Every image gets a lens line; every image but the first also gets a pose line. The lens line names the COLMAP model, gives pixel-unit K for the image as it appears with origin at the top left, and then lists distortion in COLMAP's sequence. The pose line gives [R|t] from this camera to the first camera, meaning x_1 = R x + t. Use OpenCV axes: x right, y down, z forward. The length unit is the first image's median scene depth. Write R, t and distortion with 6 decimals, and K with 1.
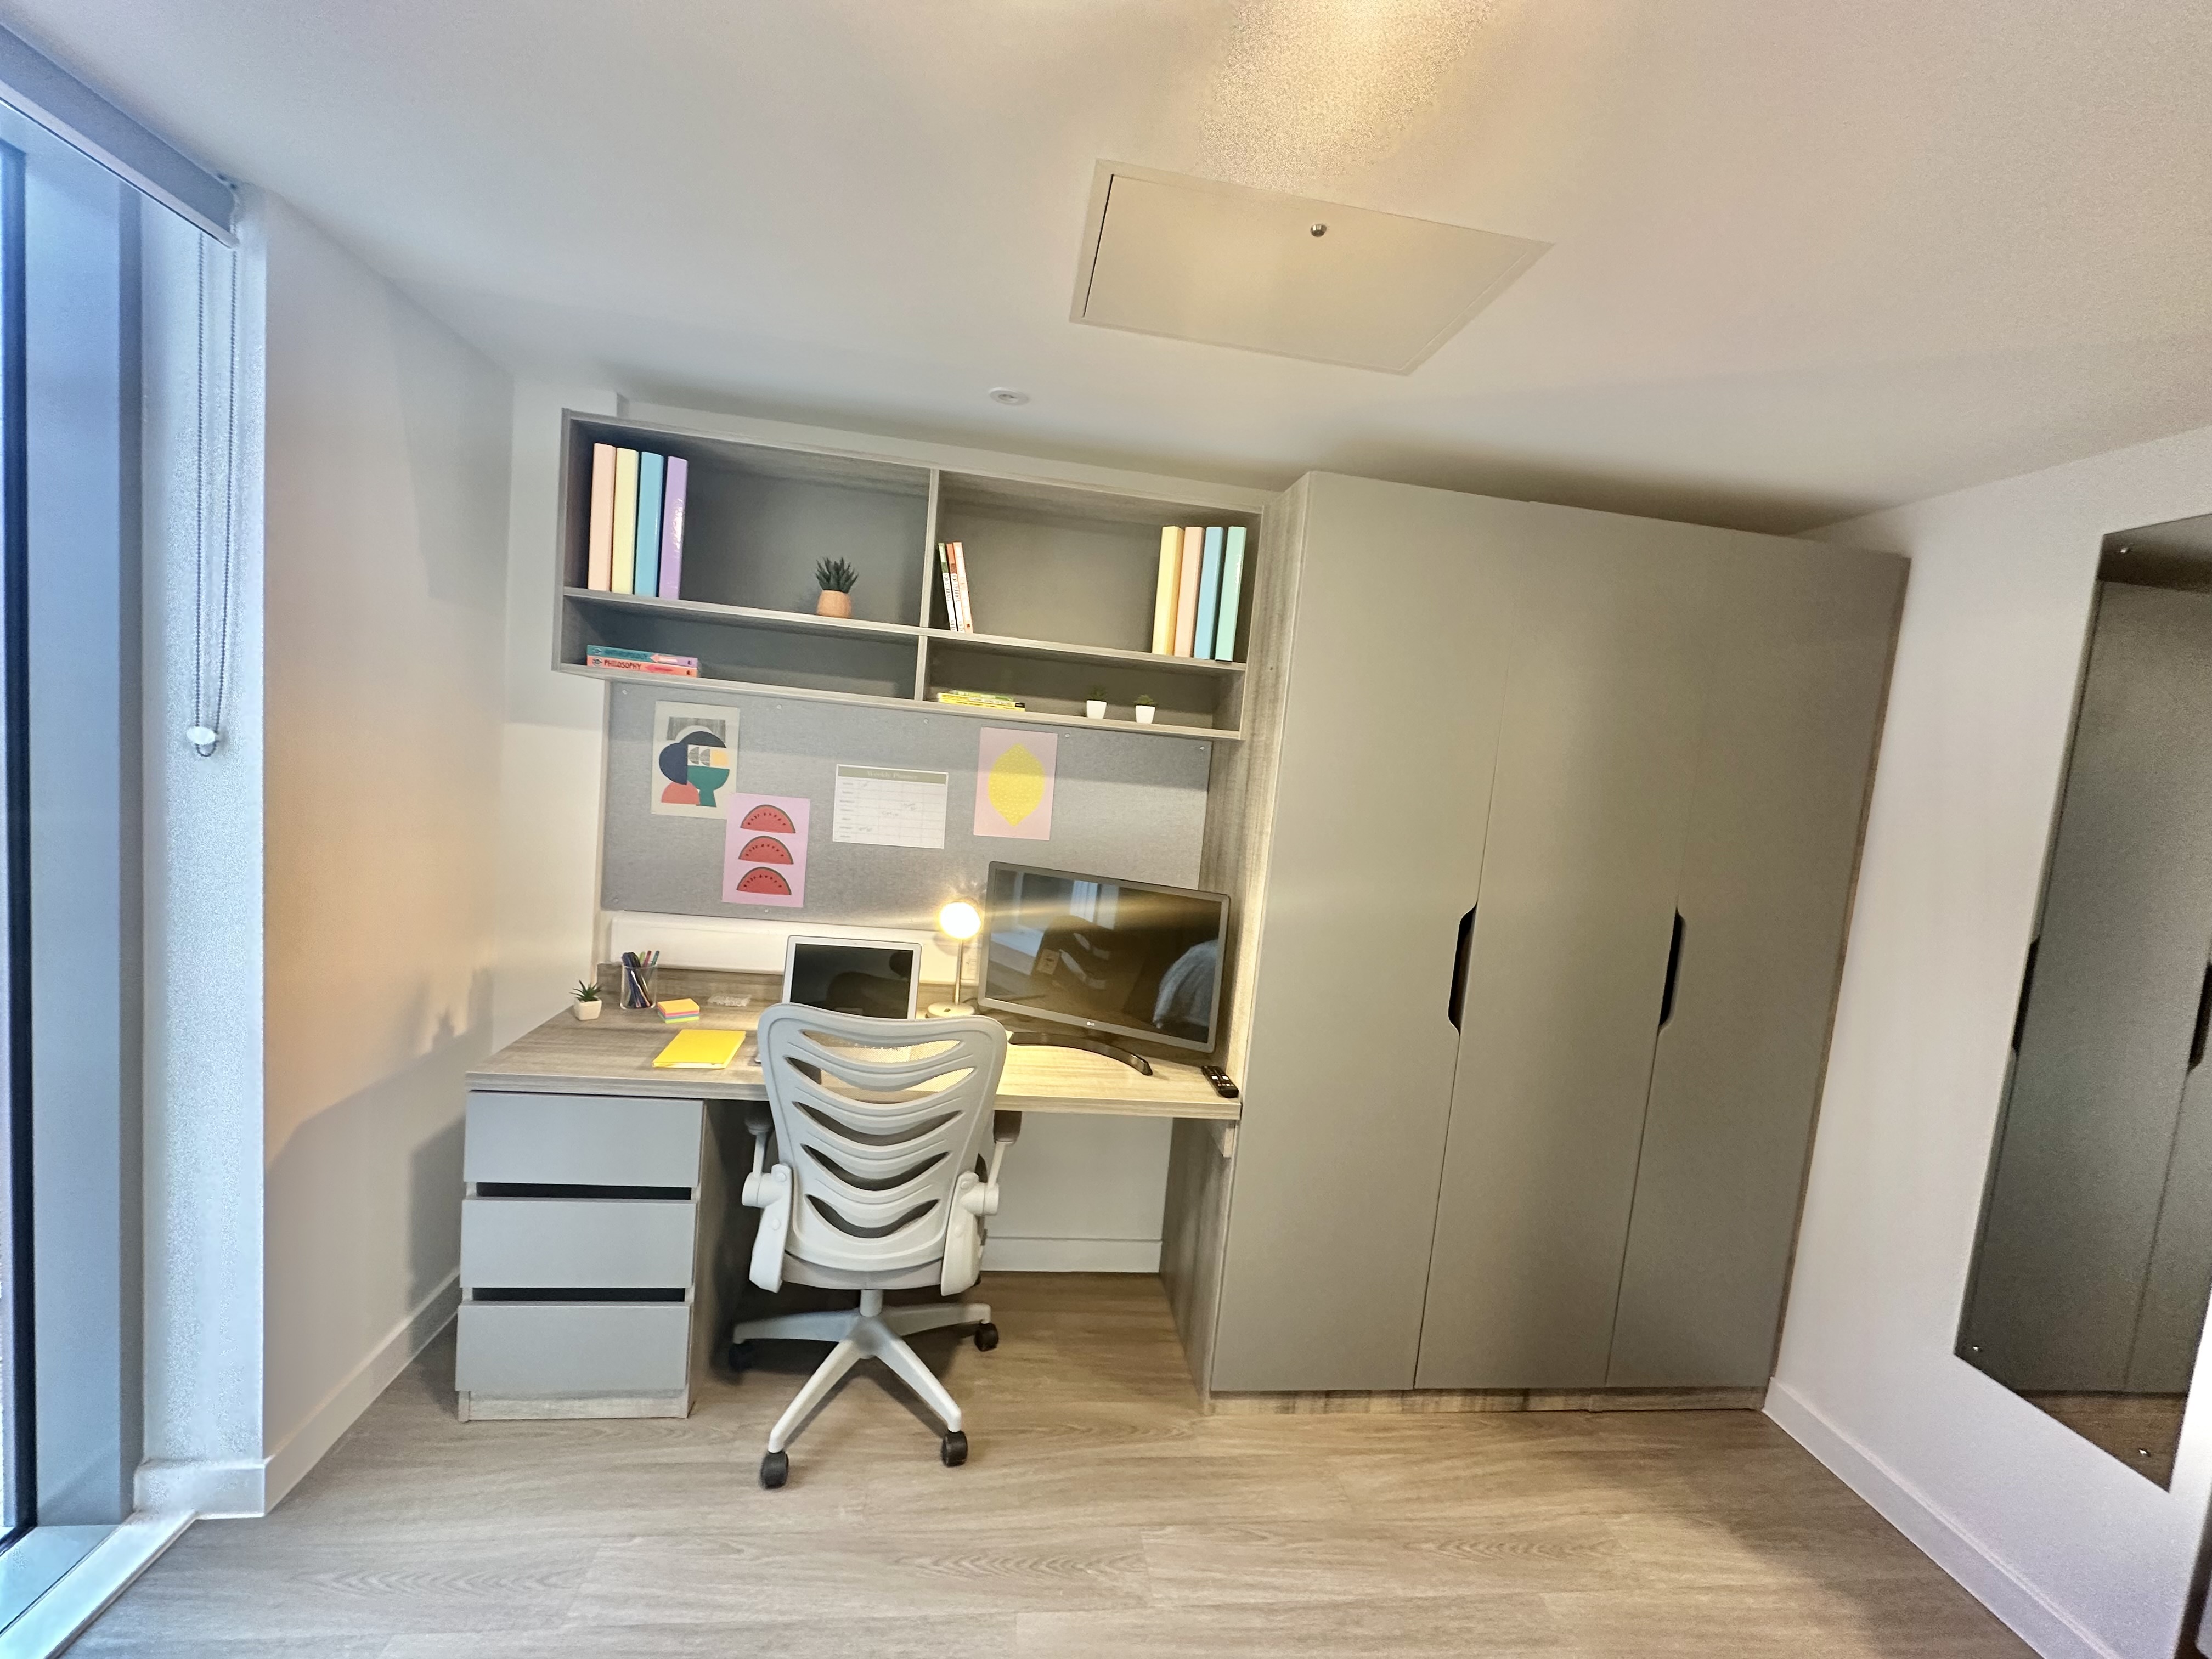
lens RADIAL K [[879.1, 0, 1108.0], [0, 879.1, 823.7], [0, 0, 1]] dist [0.001162, 0.000095]
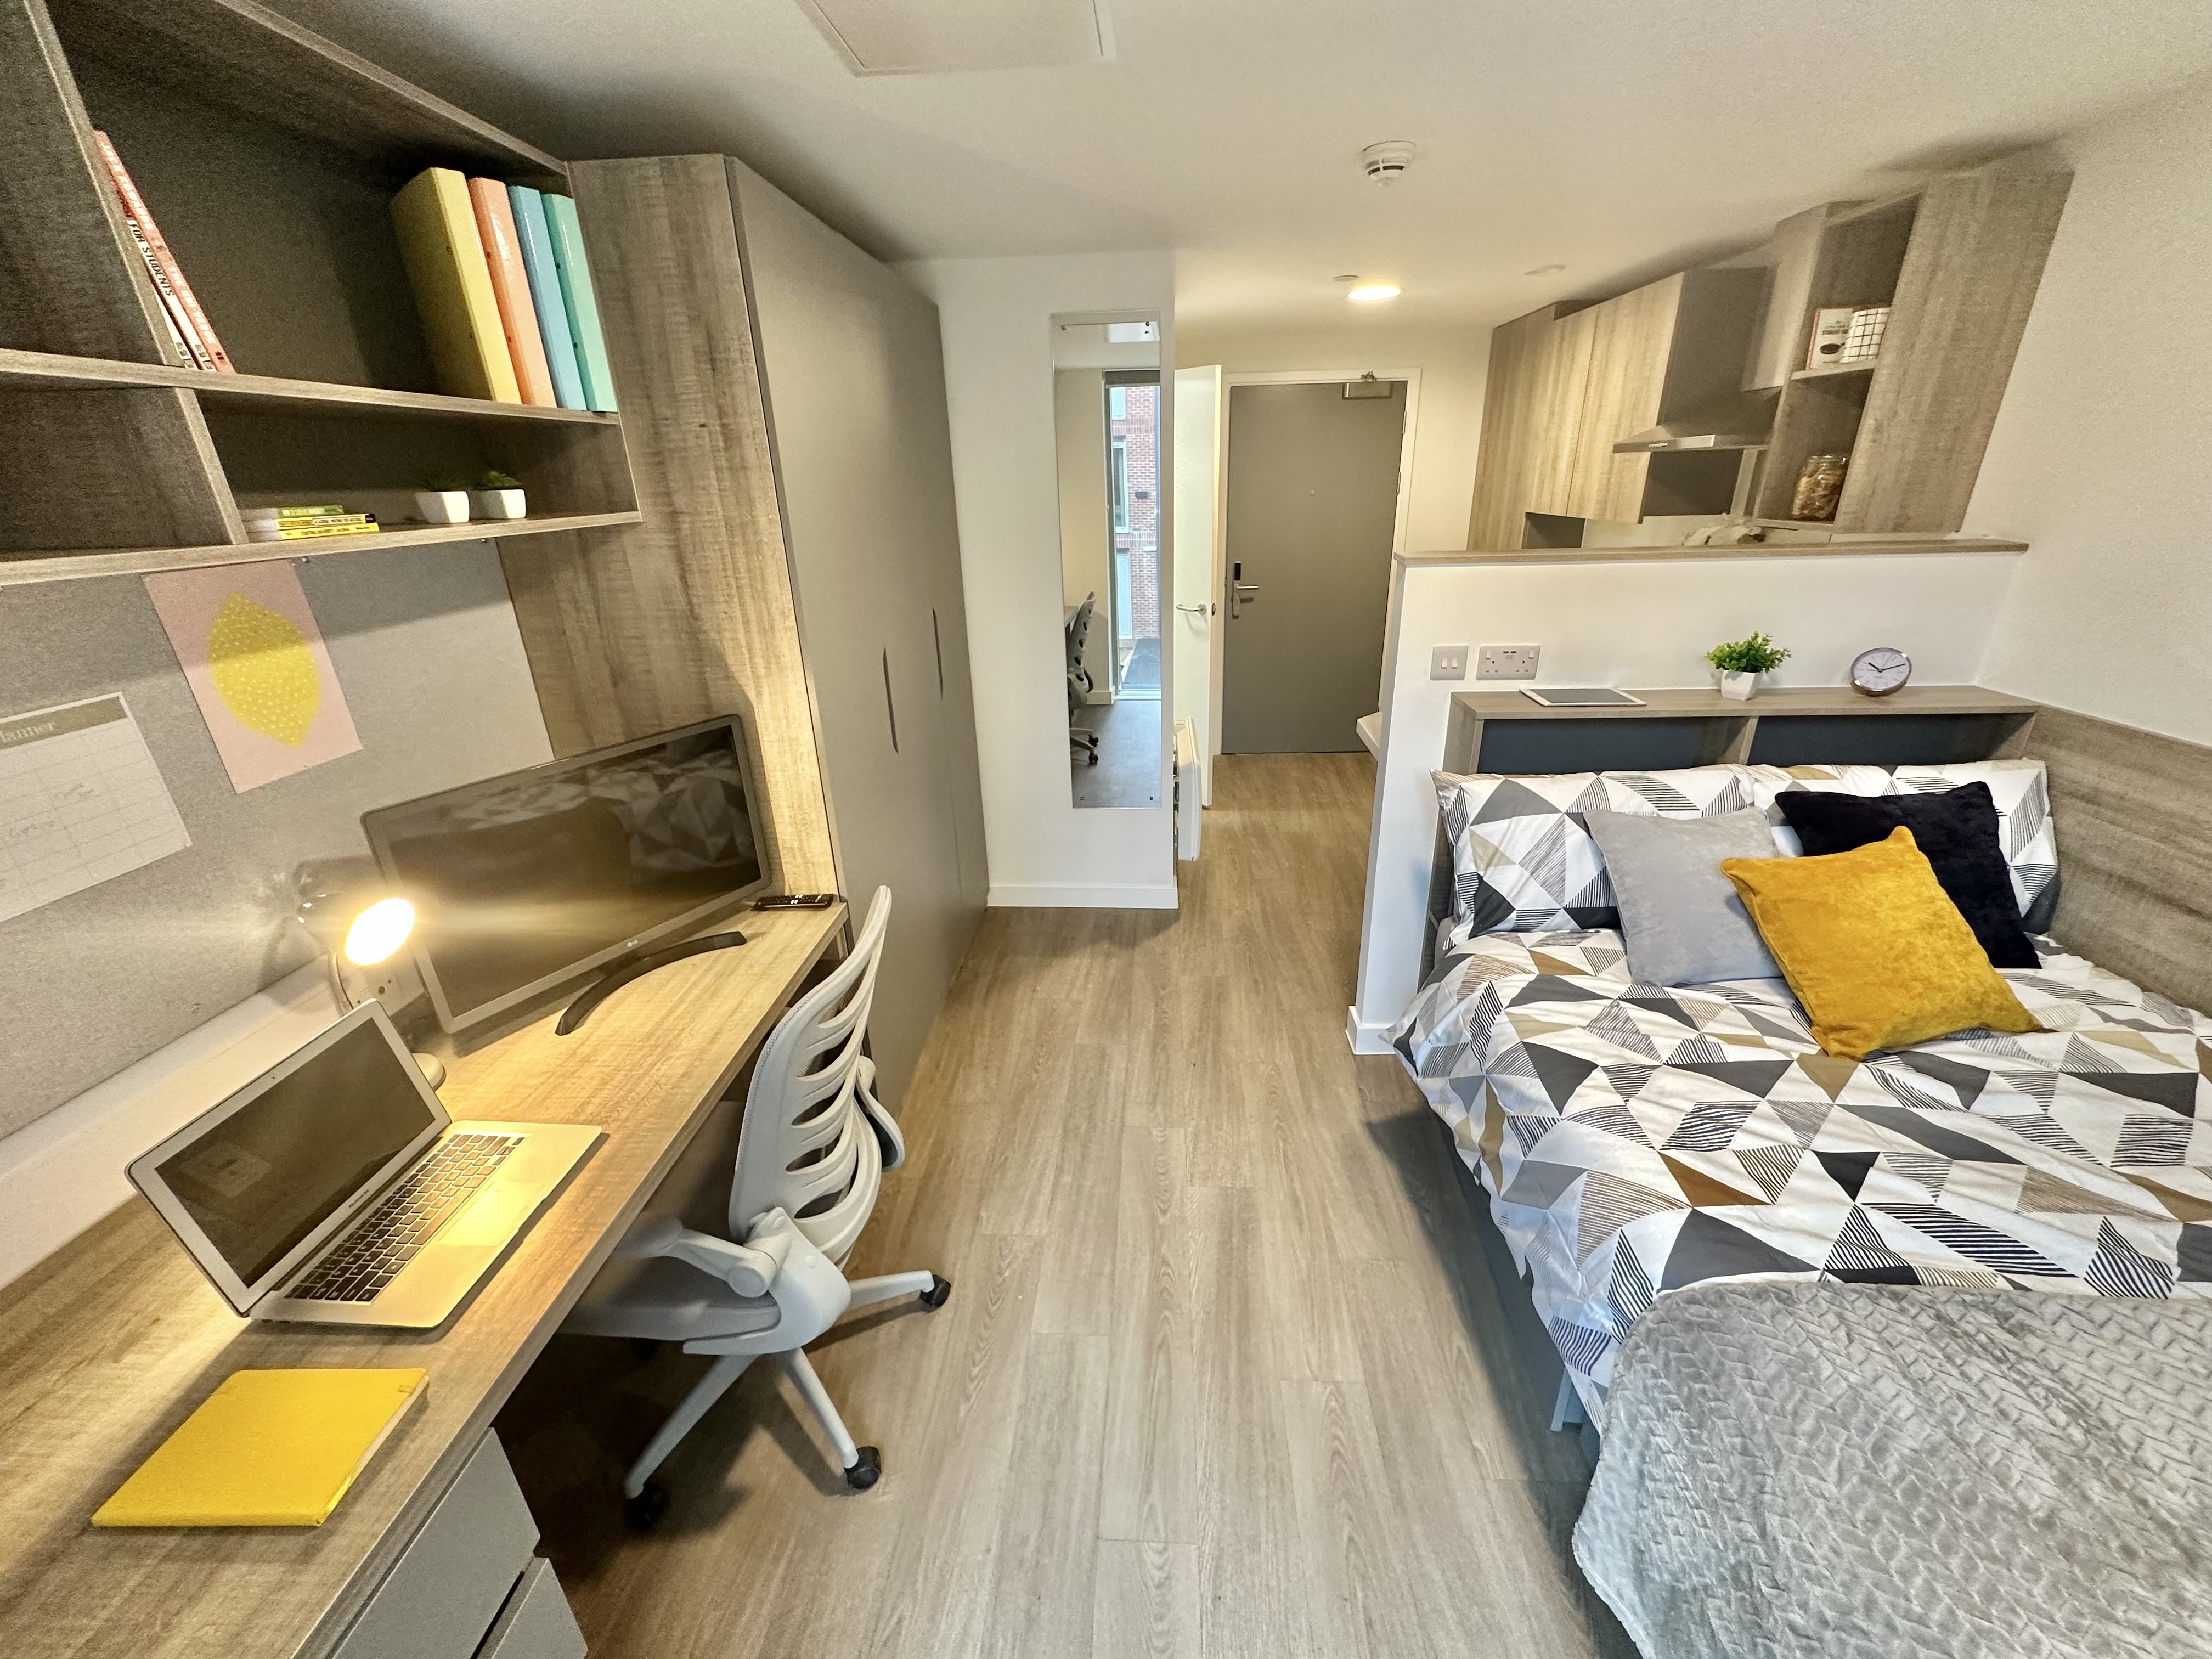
lens RADIAL K [[879.1, 0, 1108.0], [0, 879.1, 823.7], [0, 0, 1]] dist [0.001162, 0.000095]
pose [[0.190045, -0.452401, 0.871330, -0.572329], [0.125090, 0.891429, 0.435553, -0.146944], [-0.973774, 0.026220, 0.226002, 0.440834]]
